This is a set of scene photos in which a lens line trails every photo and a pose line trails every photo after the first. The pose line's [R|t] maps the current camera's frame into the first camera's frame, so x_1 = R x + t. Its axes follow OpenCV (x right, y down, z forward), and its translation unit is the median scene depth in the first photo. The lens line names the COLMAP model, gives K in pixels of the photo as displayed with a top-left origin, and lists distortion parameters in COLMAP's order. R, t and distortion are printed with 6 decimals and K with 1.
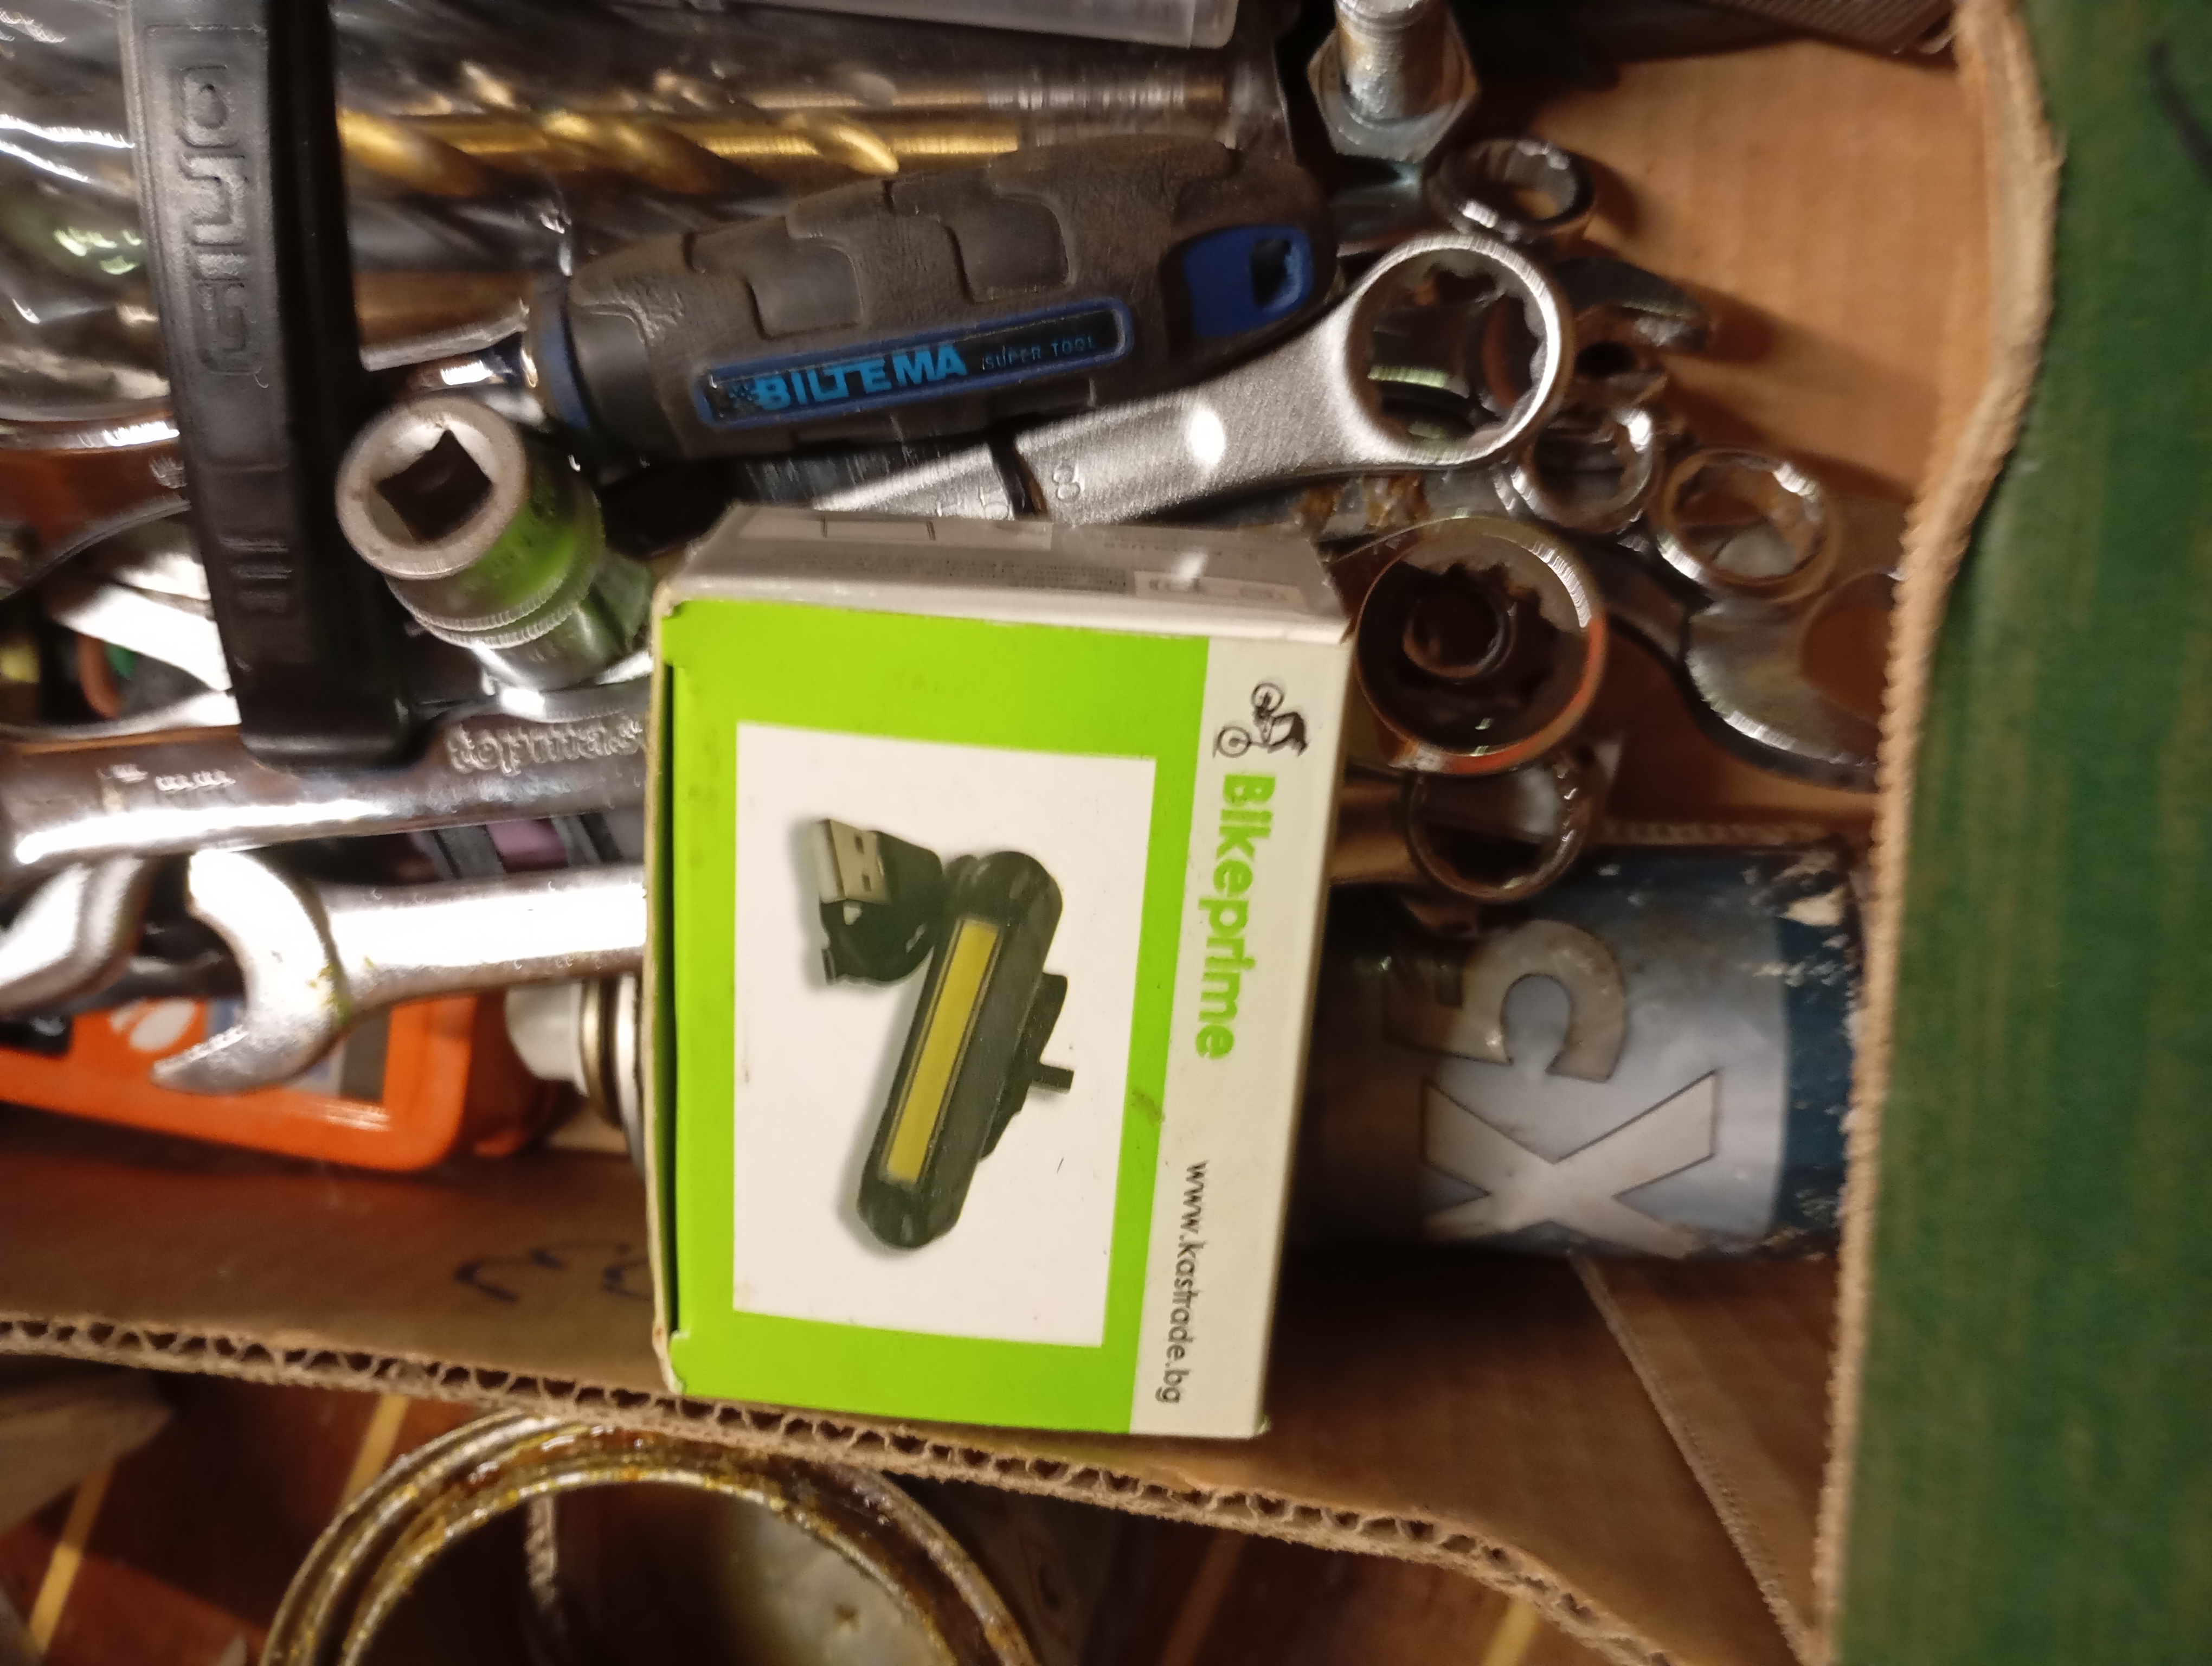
lens RADIAL K [[1707.1, 0, 1106.0], [0, 1707.1, 833.0], [0, 0, 1]] dist [-0.009292, -0.011454]
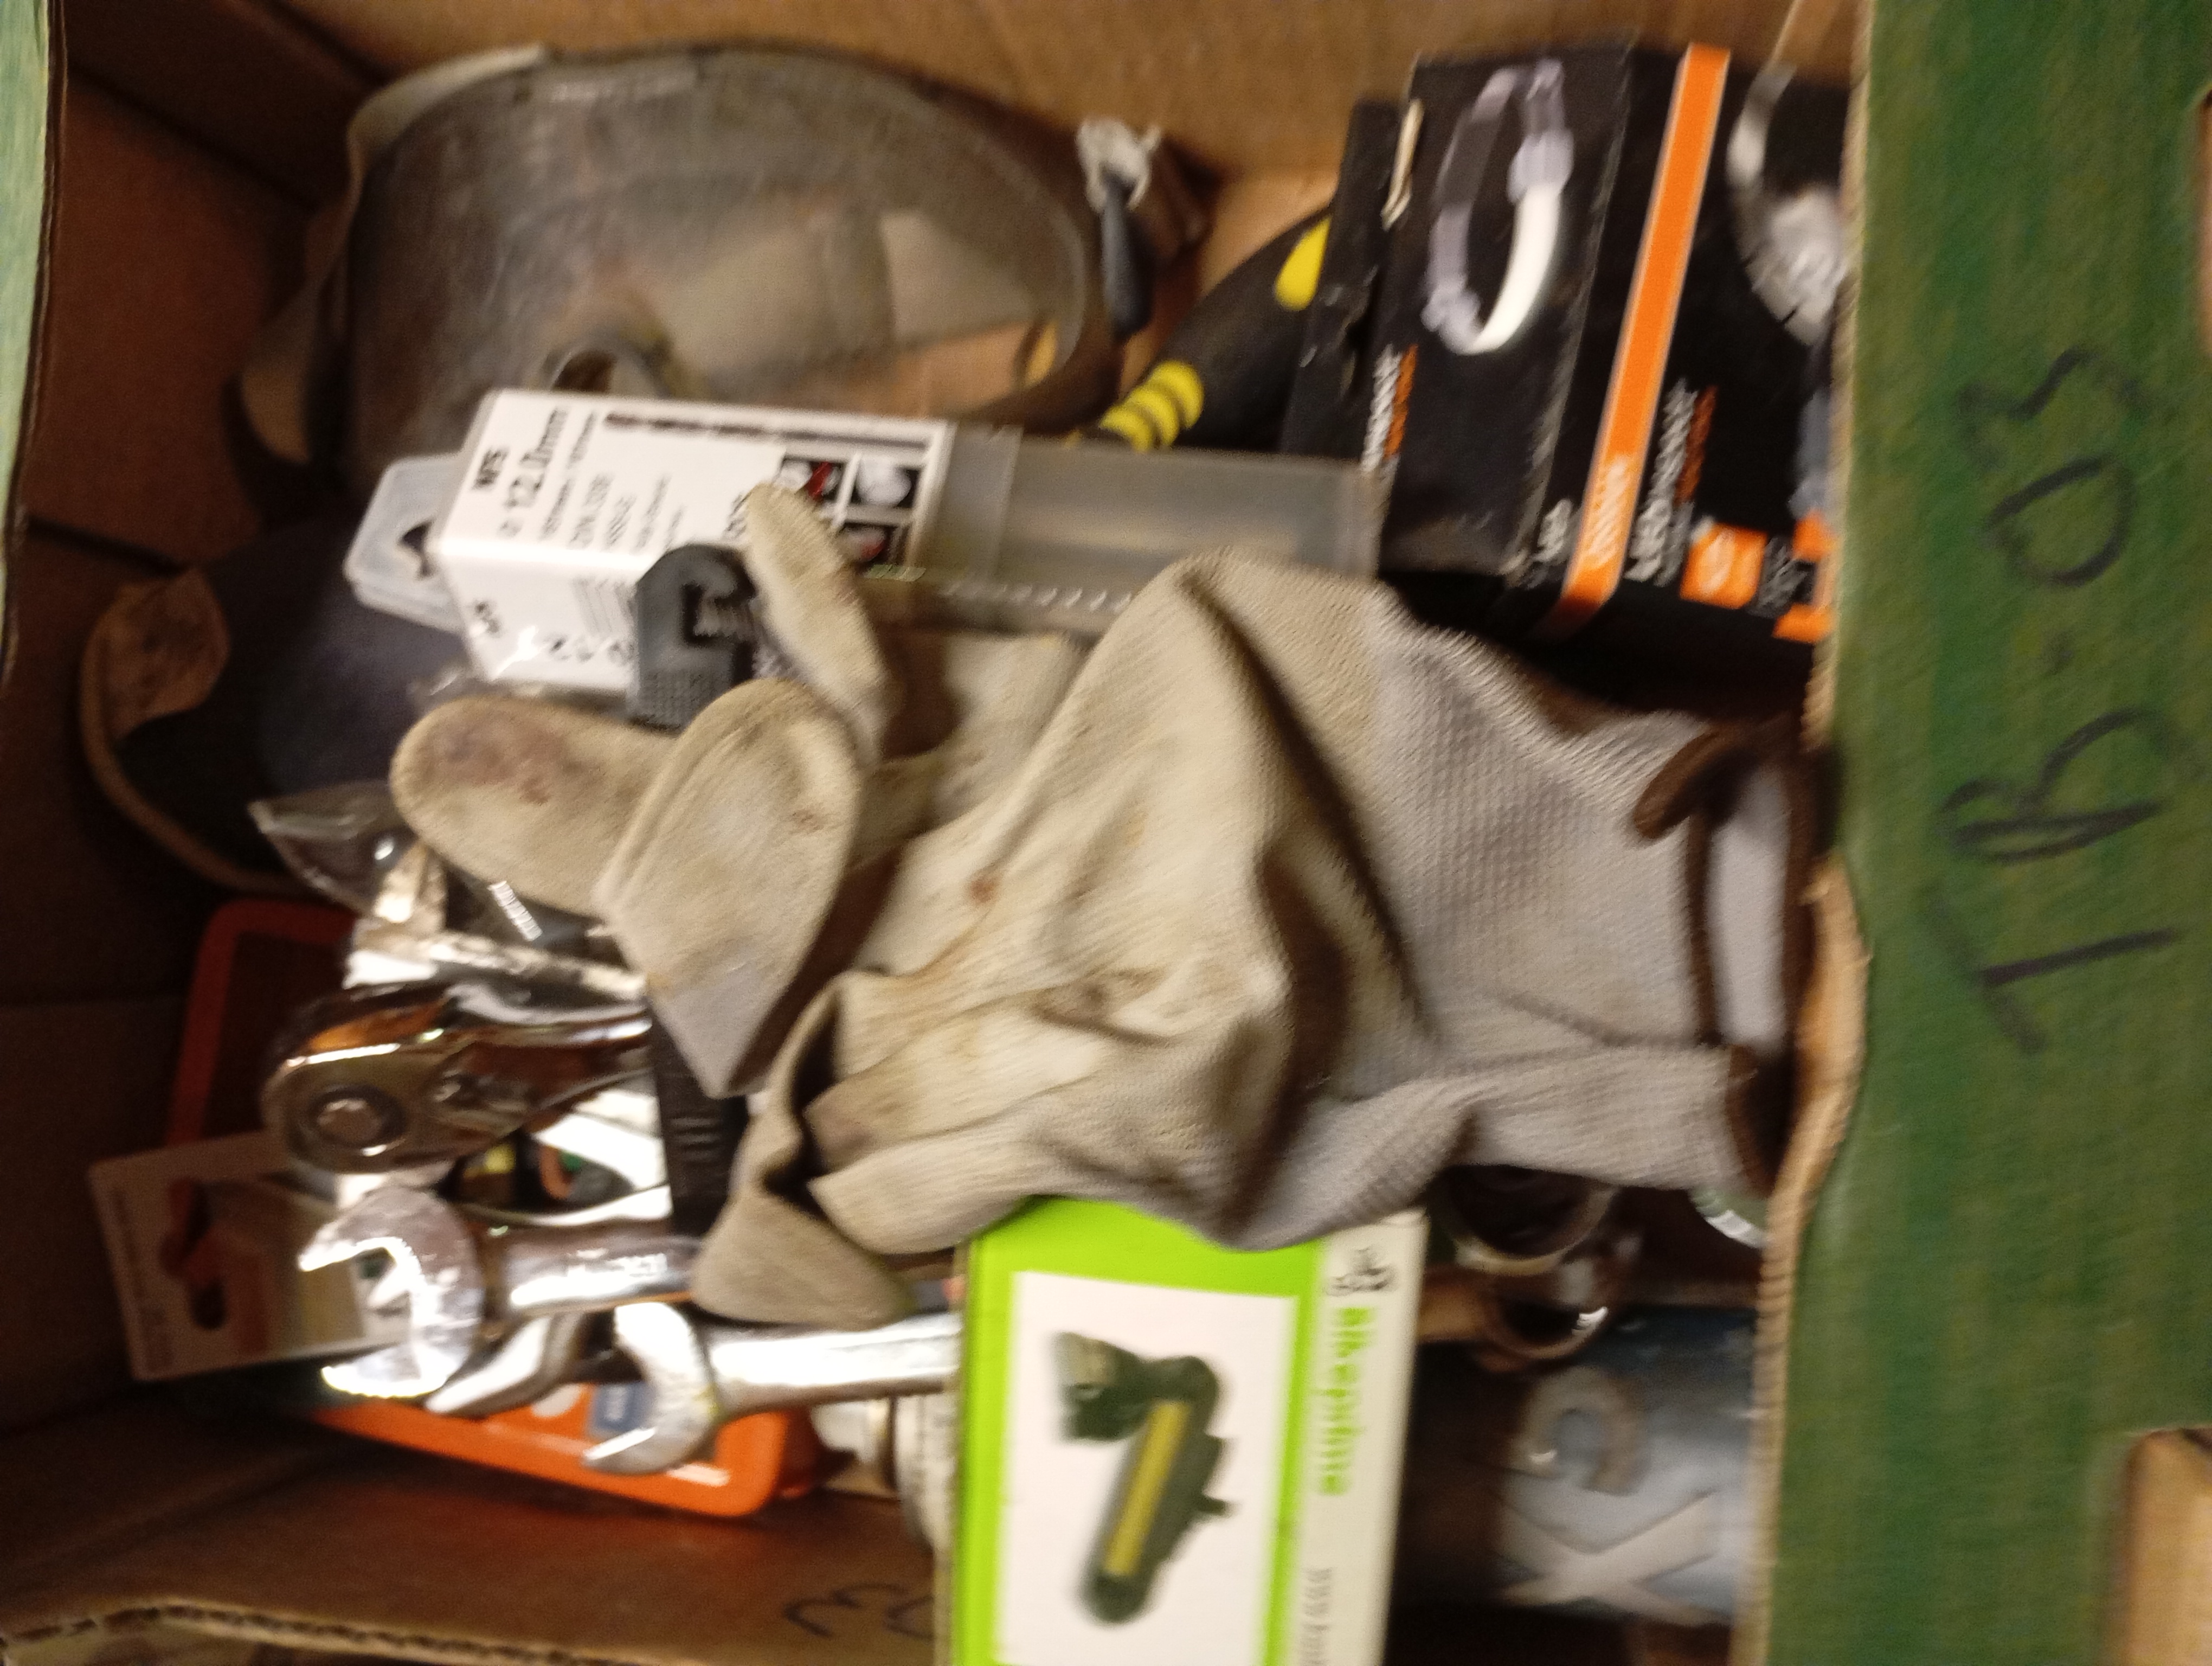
lens RADIAL K [[1756.2, 0, 1106.0], [0, 1756.2, 833.0], [0, 0, 1]] dist [0.028682, -0.064601]
pose [[0.996669, 0.002249, -0.081528, -0.007166], [-0.010428, 0.994930, -0.100031, -0.273998], [0.080890, 0.100548, 0.991639, -0.553255]]
